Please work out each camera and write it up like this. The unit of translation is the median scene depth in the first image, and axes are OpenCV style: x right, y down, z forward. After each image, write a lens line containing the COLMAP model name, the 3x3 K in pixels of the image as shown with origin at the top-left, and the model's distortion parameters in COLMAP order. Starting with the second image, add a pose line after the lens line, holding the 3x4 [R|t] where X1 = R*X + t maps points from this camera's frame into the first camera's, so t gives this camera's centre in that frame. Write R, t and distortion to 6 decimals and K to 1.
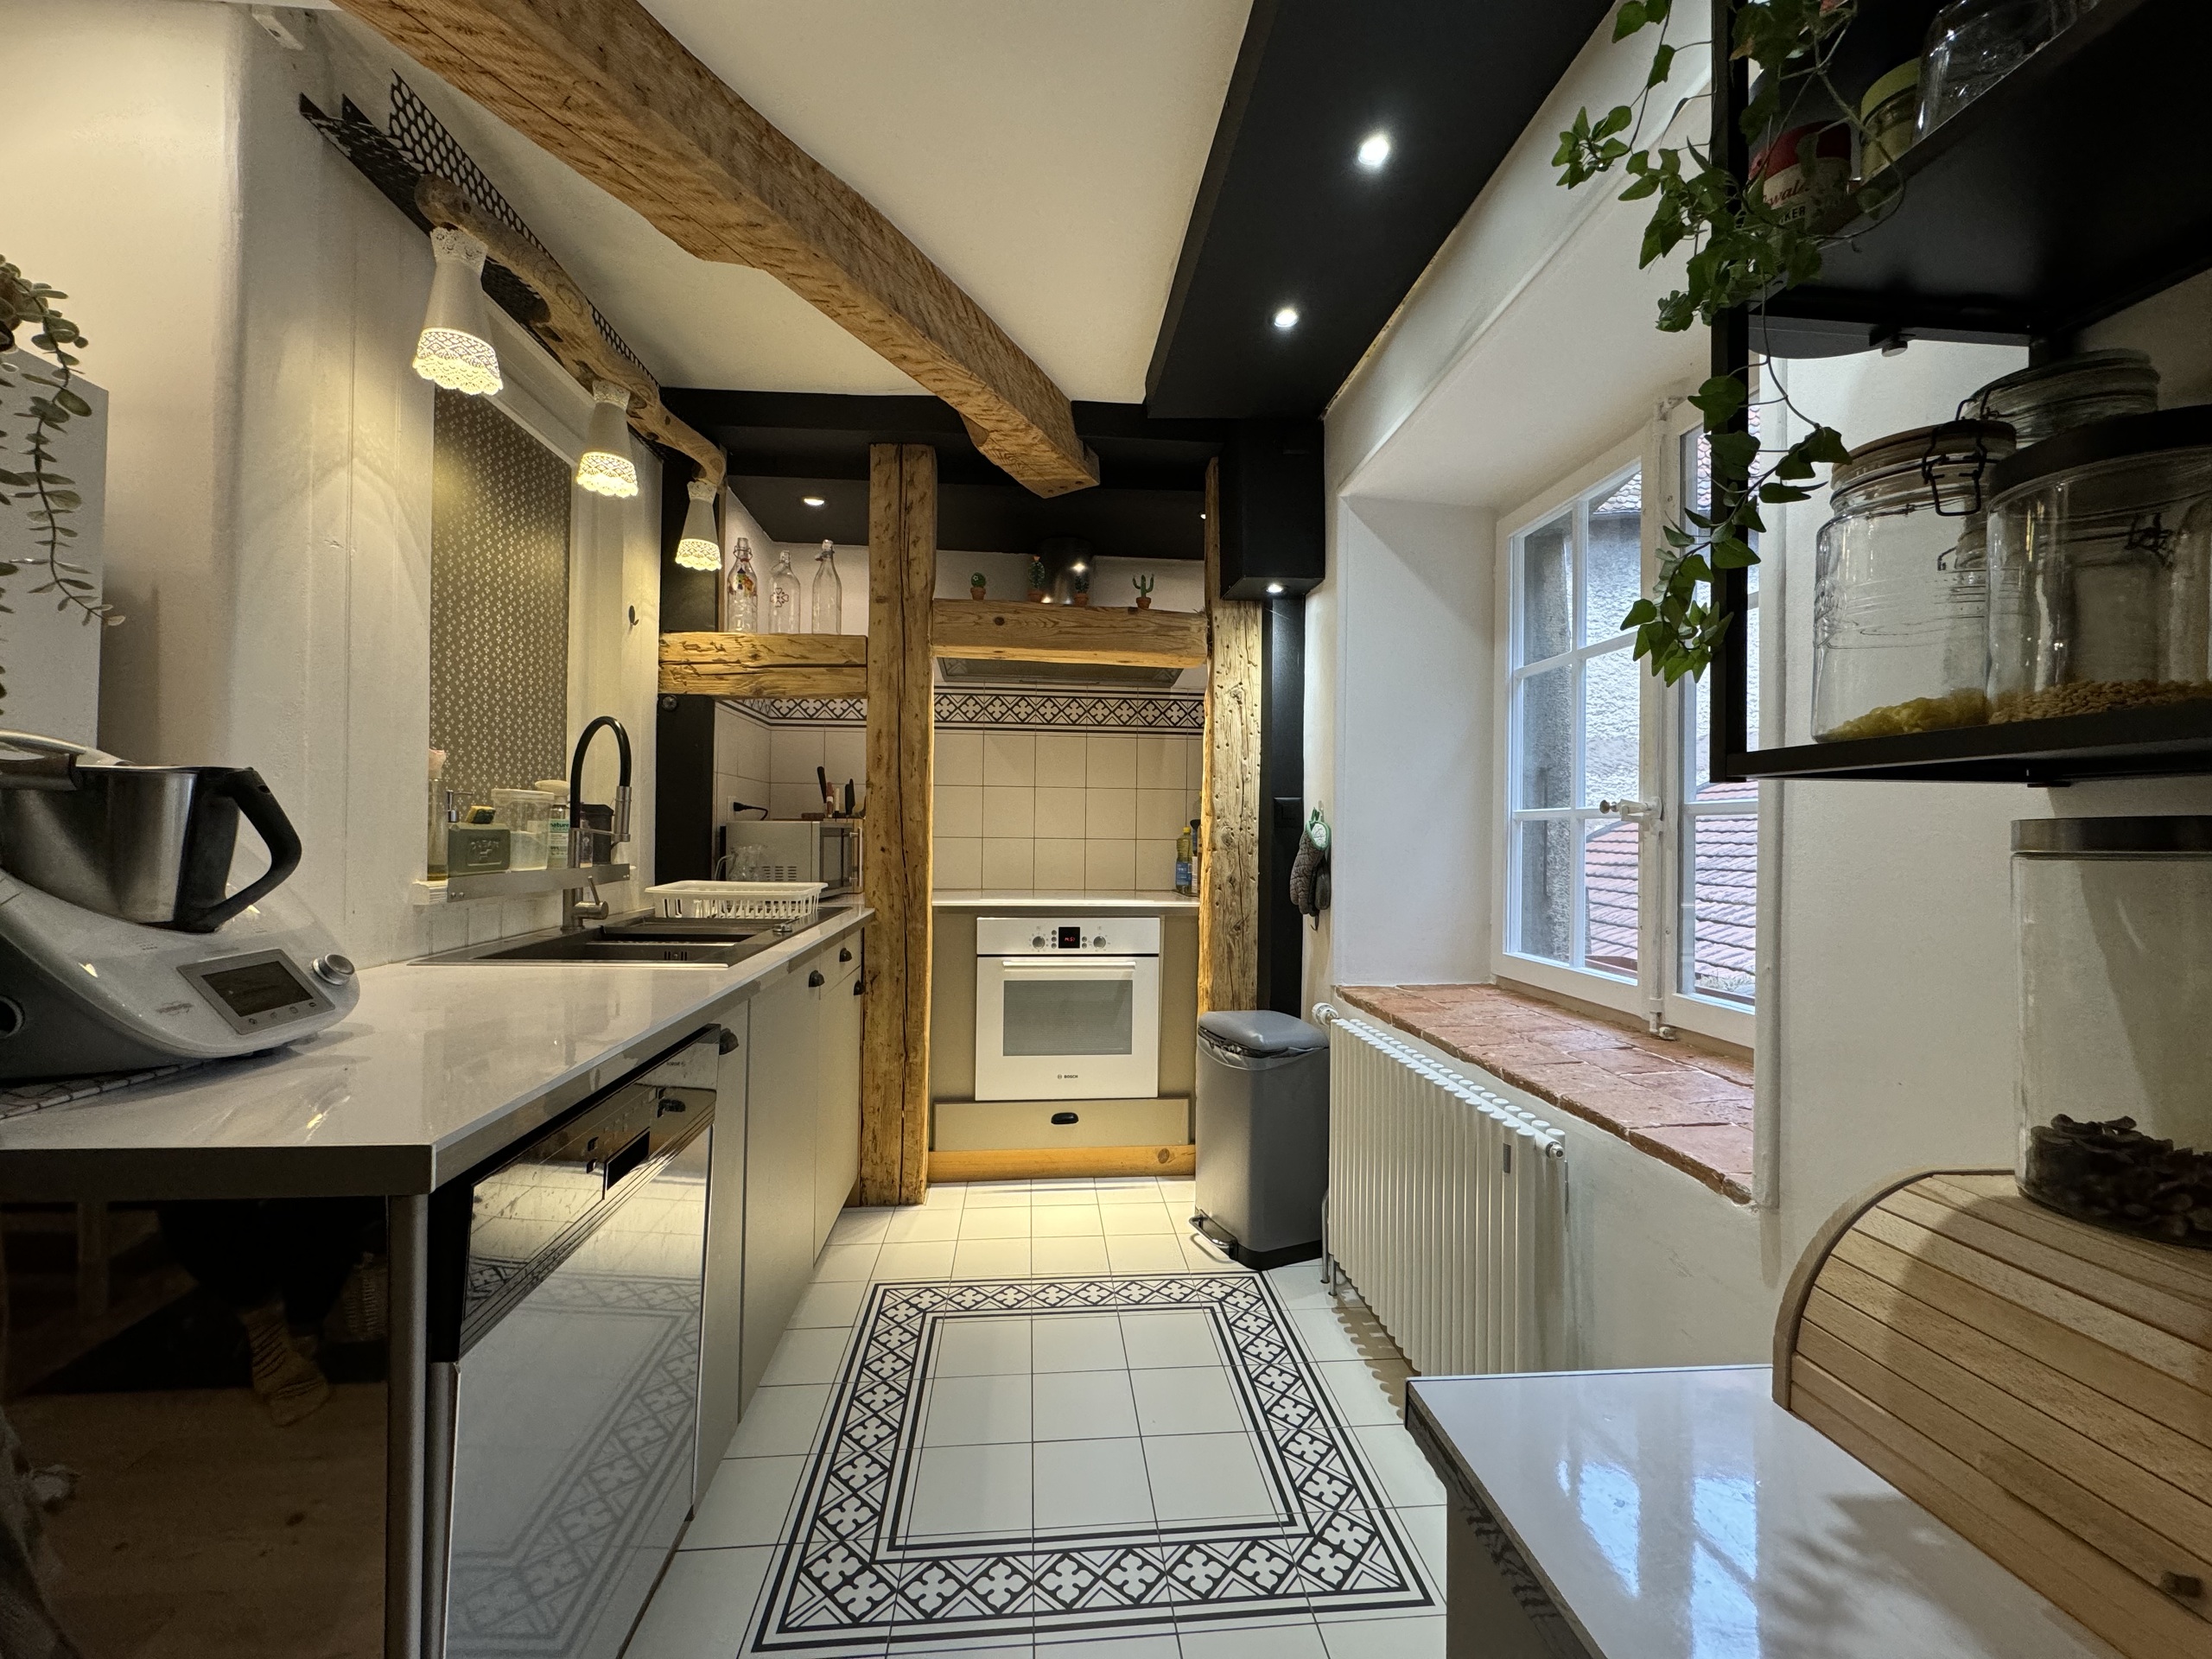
lens RADIAL K [[875.9, 0, 1103.4], [0, 875.9, 824.4], [0, 0, 1]] dist [-0.002446, 0.000642]
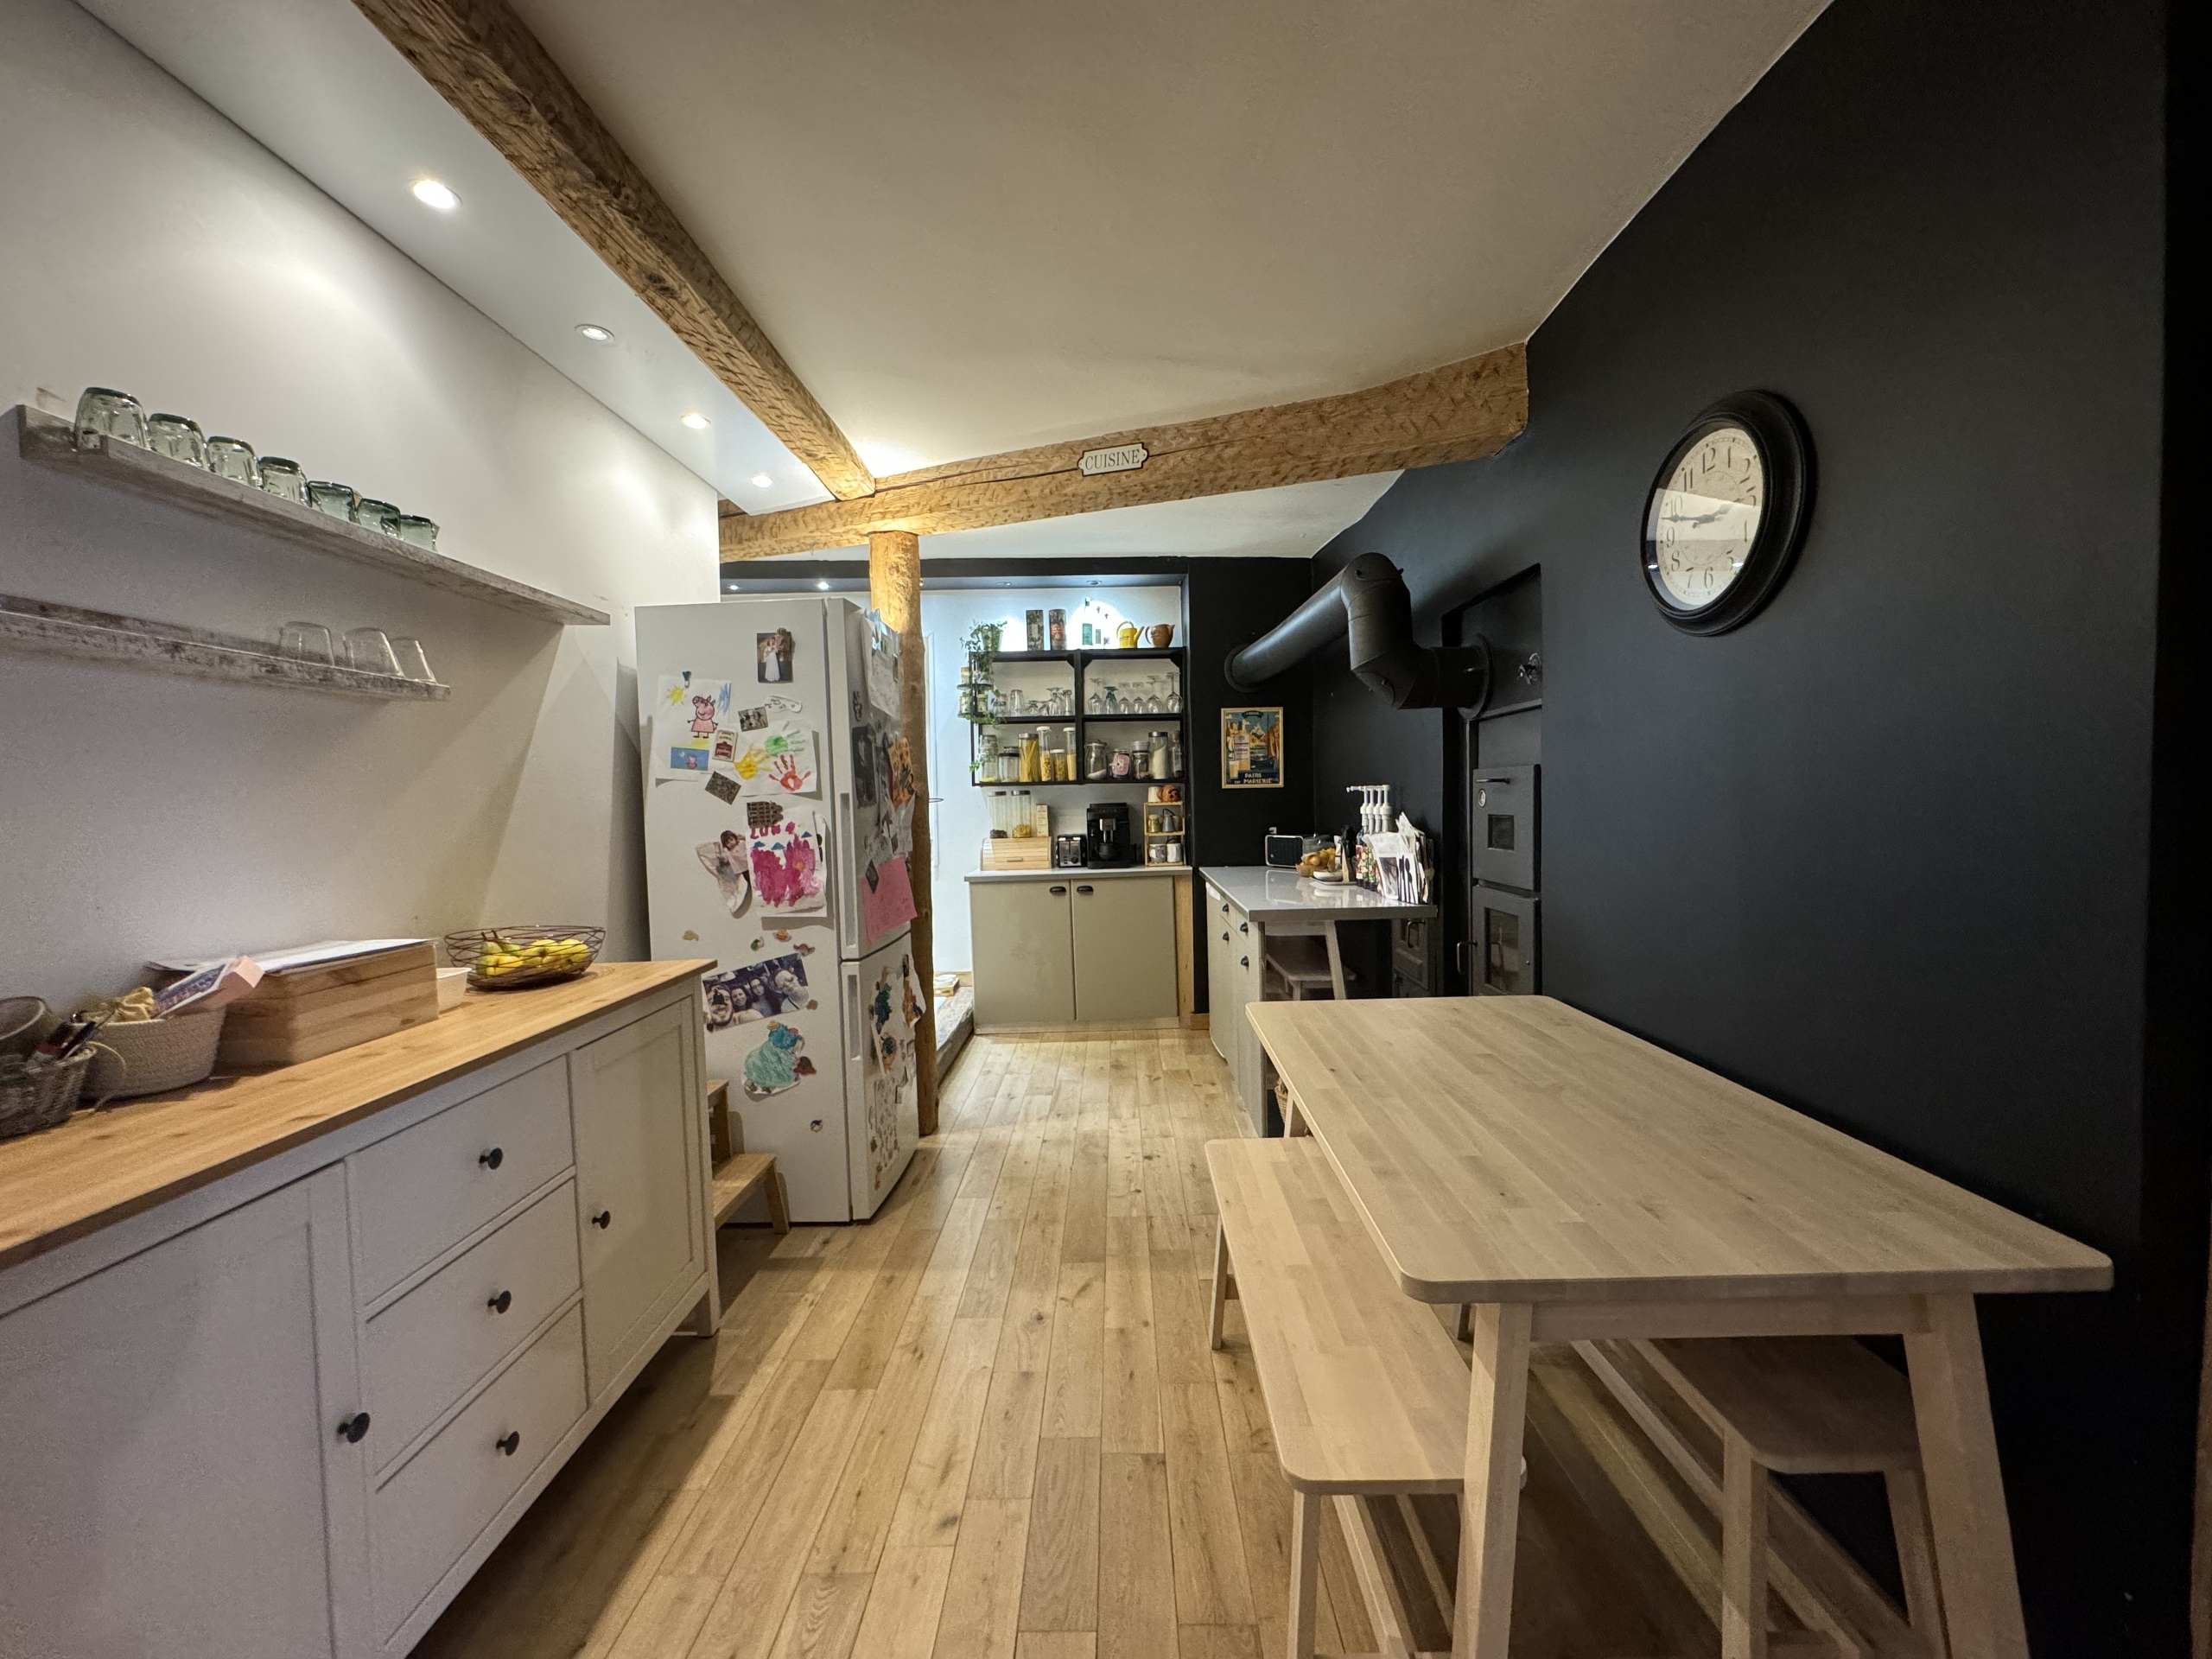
lens RADIAL K [[875.9, 0, 1105.3], [0, 875.9, 830.1], [0, 0, 1]] dist [-0.002446, 0.000642]
pose [[0.096305, -0.050456, 0.994072, -6.453231], [0.020695, 0.998600, 0.048681, -0.023523], [-0.995137, 0.015884, 0.097214, -0.759793]]
